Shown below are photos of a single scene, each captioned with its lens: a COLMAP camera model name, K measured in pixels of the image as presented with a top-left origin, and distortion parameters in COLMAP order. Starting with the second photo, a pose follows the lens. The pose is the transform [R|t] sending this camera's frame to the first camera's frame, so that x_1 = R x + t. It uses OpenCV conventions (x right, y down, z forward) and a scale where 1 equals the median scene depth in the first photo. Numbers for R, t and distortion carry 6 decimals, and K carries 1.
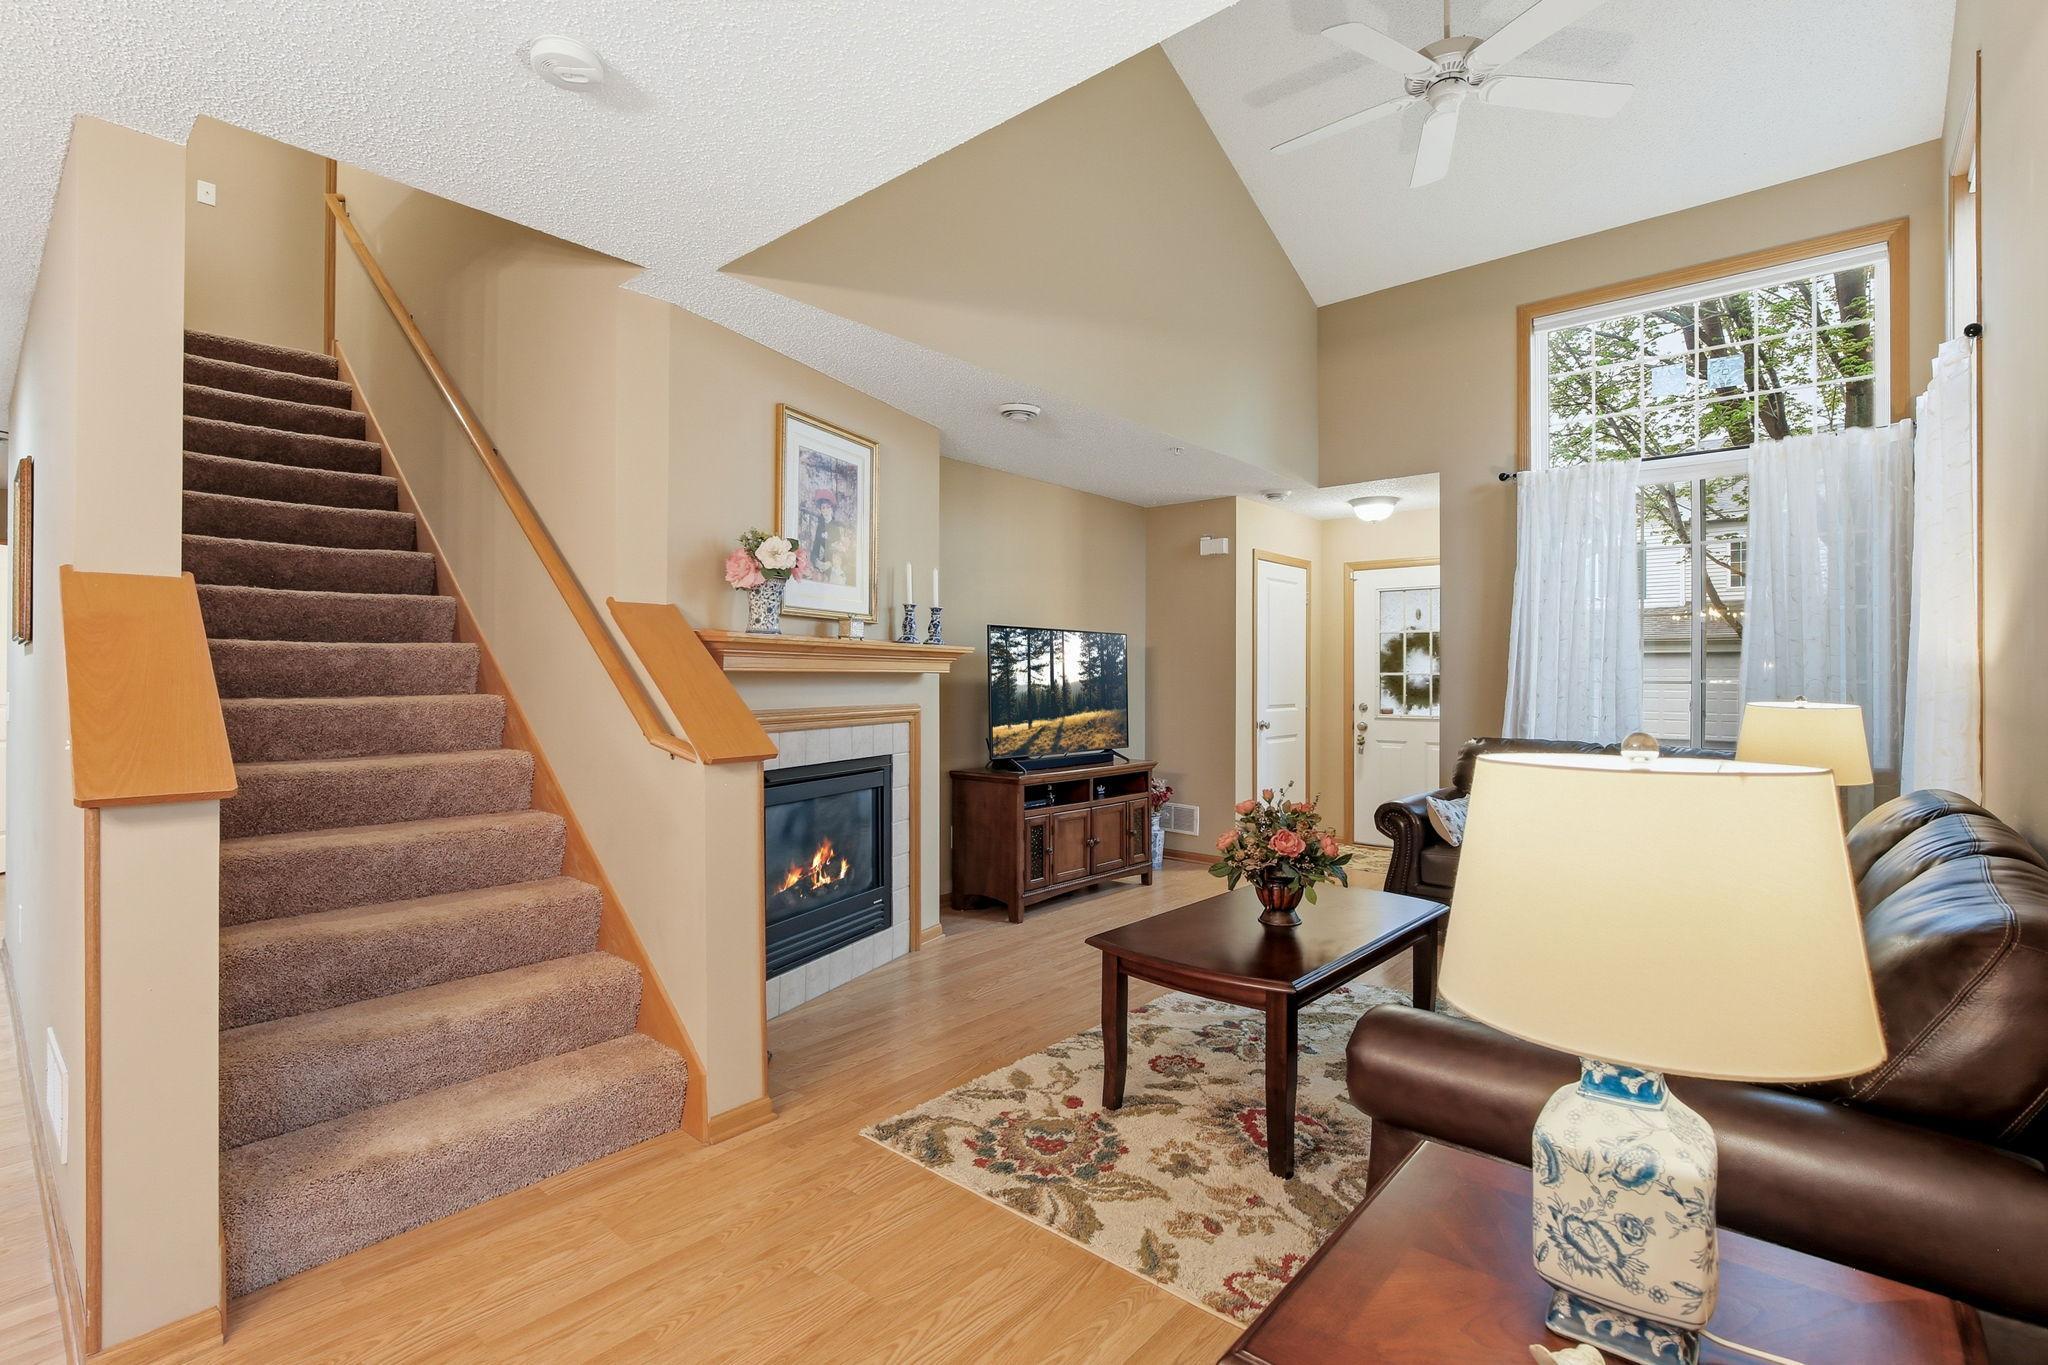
lens RADIAL K [[955.6, 0, 1040.7], [0, 955.6, 673.6], [0, 0, 1]] dist [-0.034815, 0.013763]
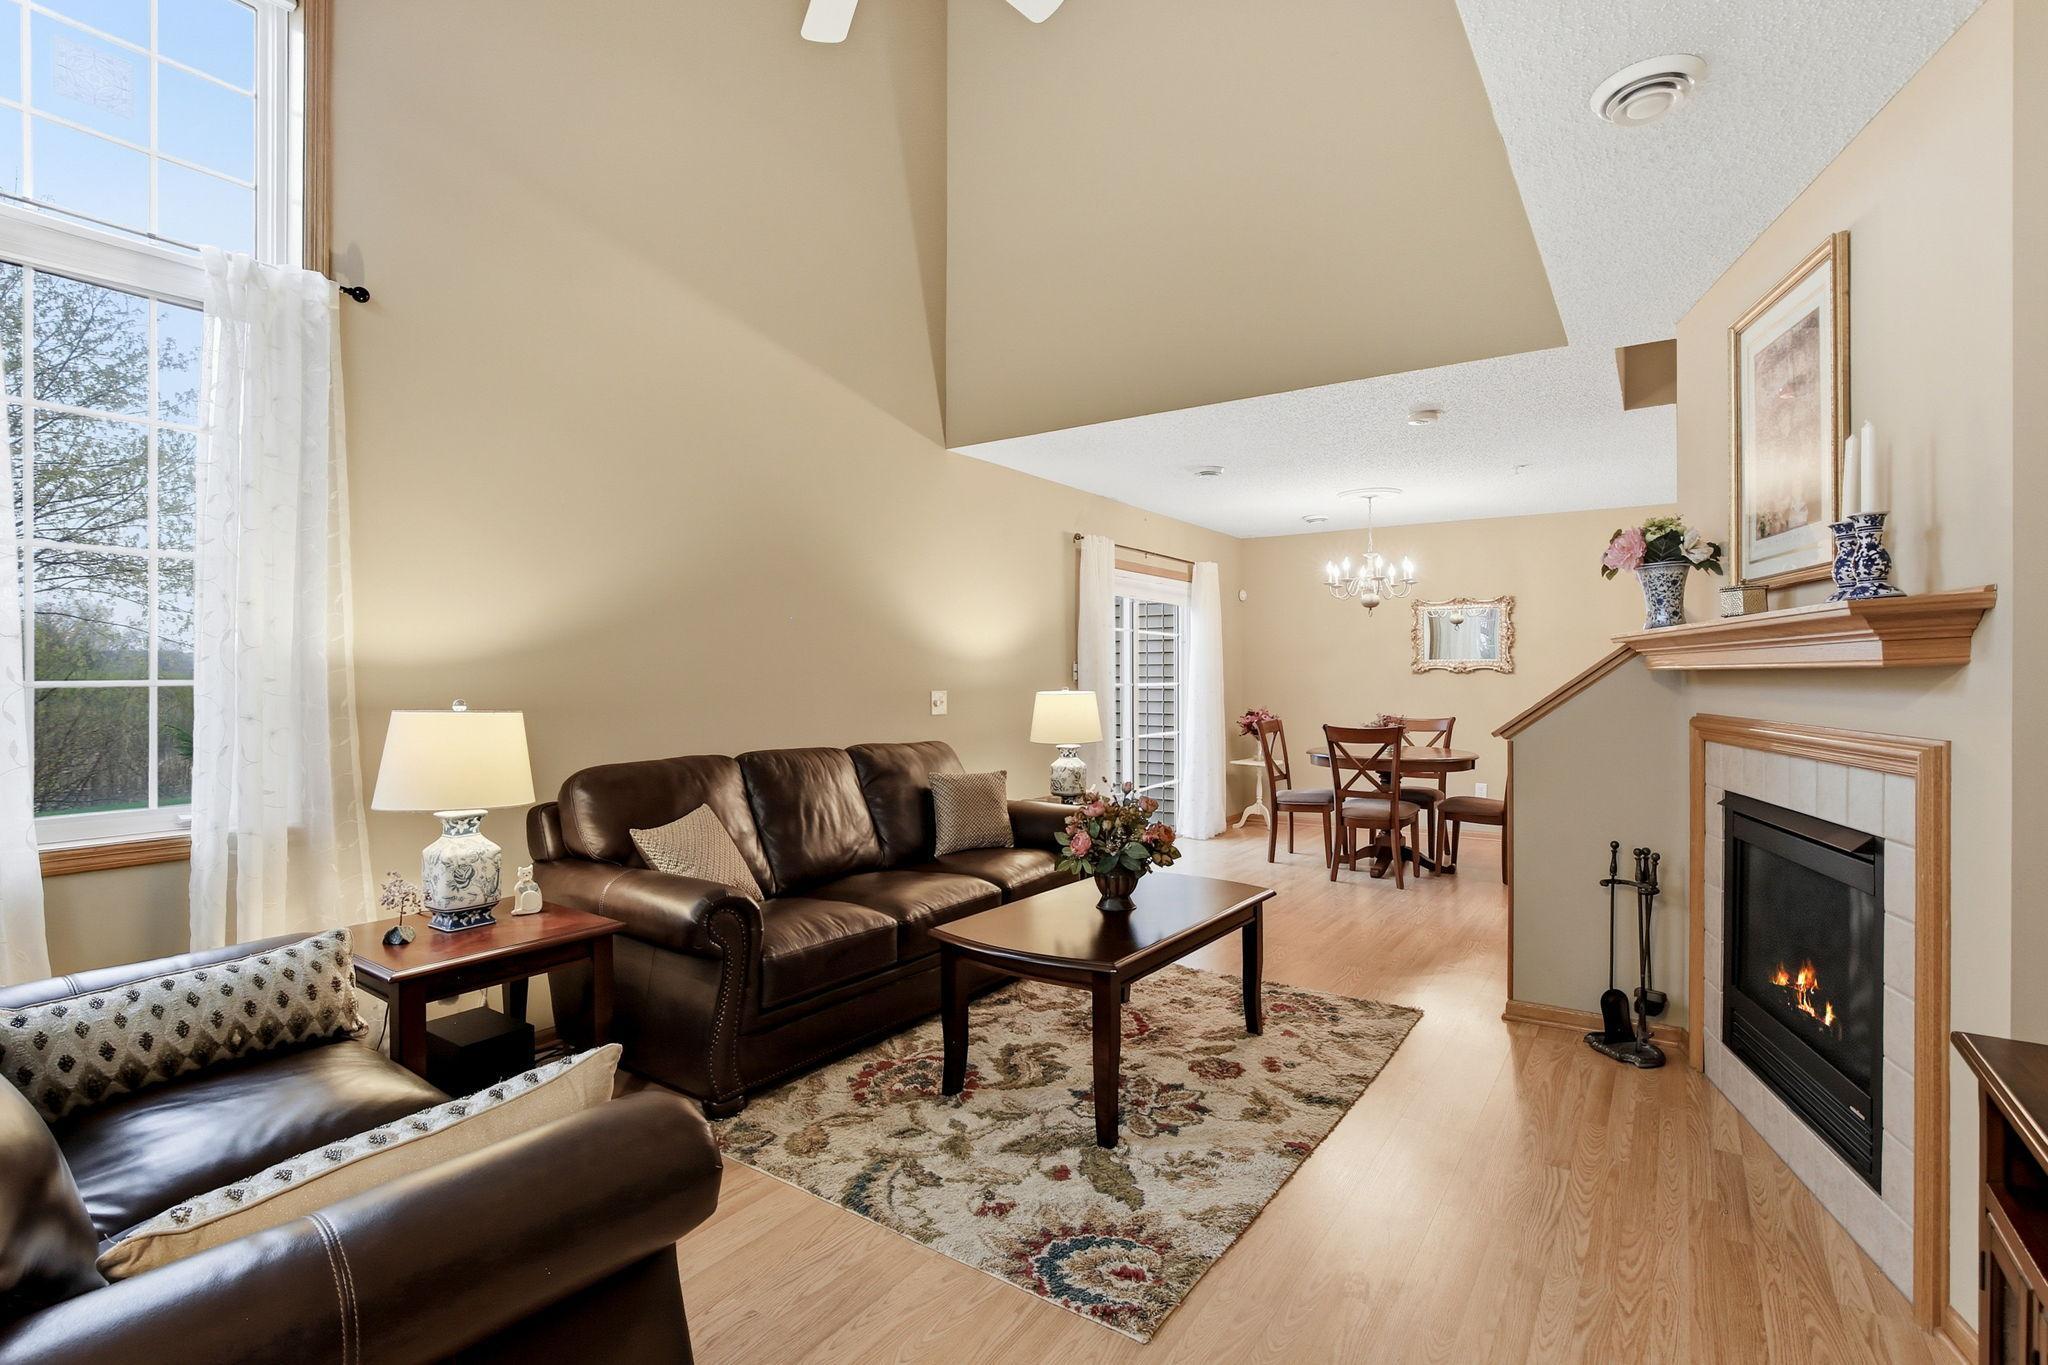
lens RADIAL K [[955.6, 0, 1040.7], [0, 955.6, 673.6], [0, 0, 1]] dist [-0.034815, 0.013763]
pose [[-0.993217, -0.001086, -0.116275, 0.221062], [-0.000745, 0.999995, -0.002976, 0.002575], [0.116277, -0.002870, -0.993213, 0.985176]]
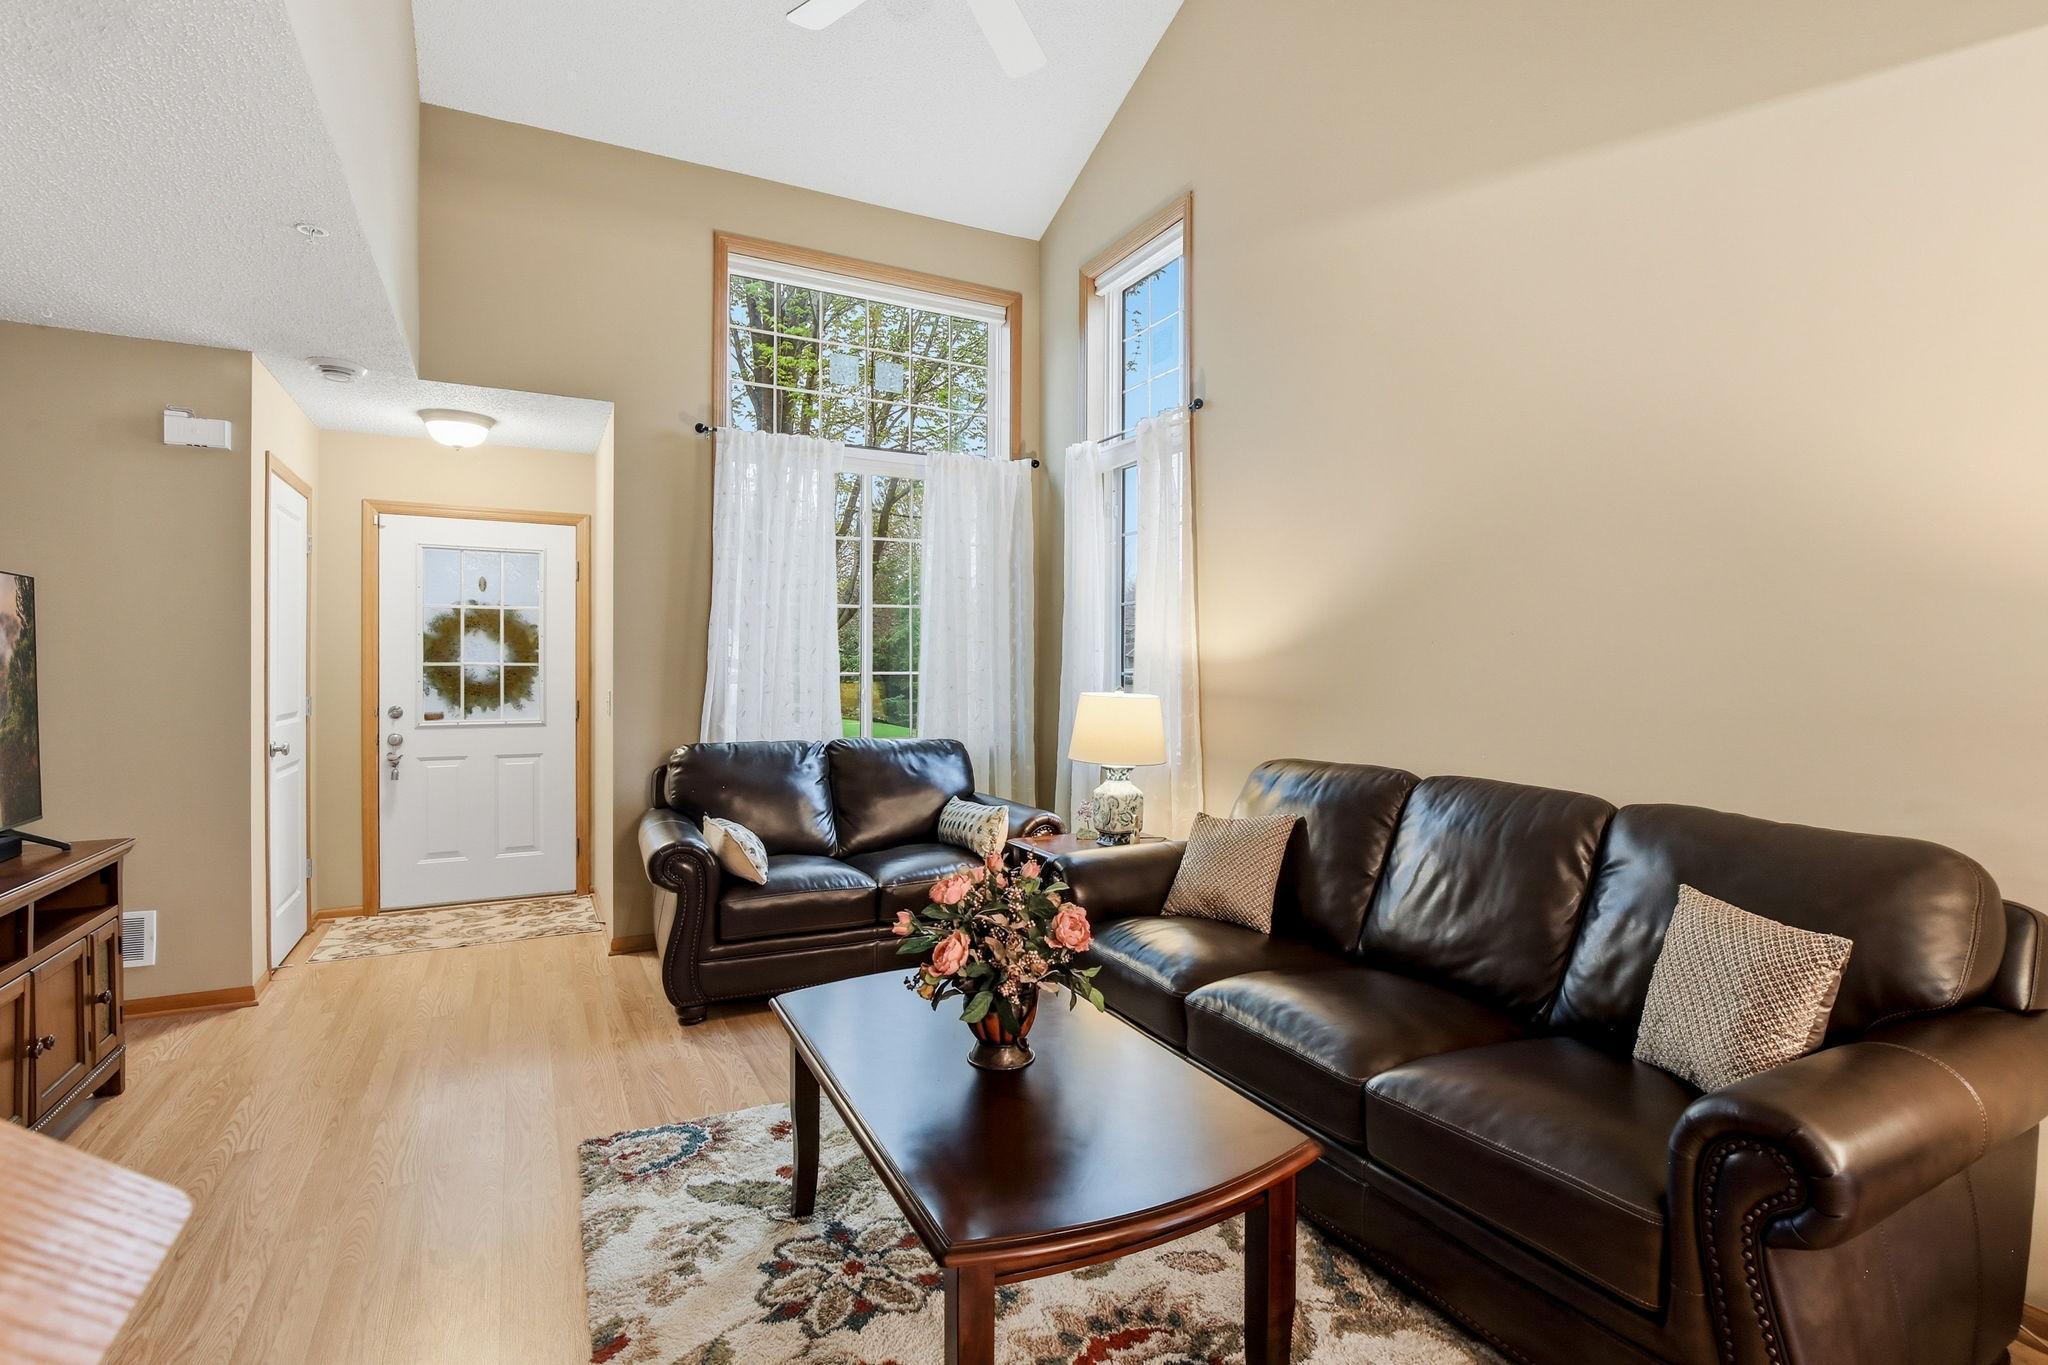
lens RADIAL K [[955.6, 0, 1040.7], [0, 955.6, 673.6], [0, 0, 1]] dist [-0.034815, 0.013763]
pose [[0.352689, -0.003549, 0.935734, -0.158136], [-0.004765, 0.999973, 0.005588, 0.001249], [-0.935729, -0.006430, 0.352662, 0.365280]]
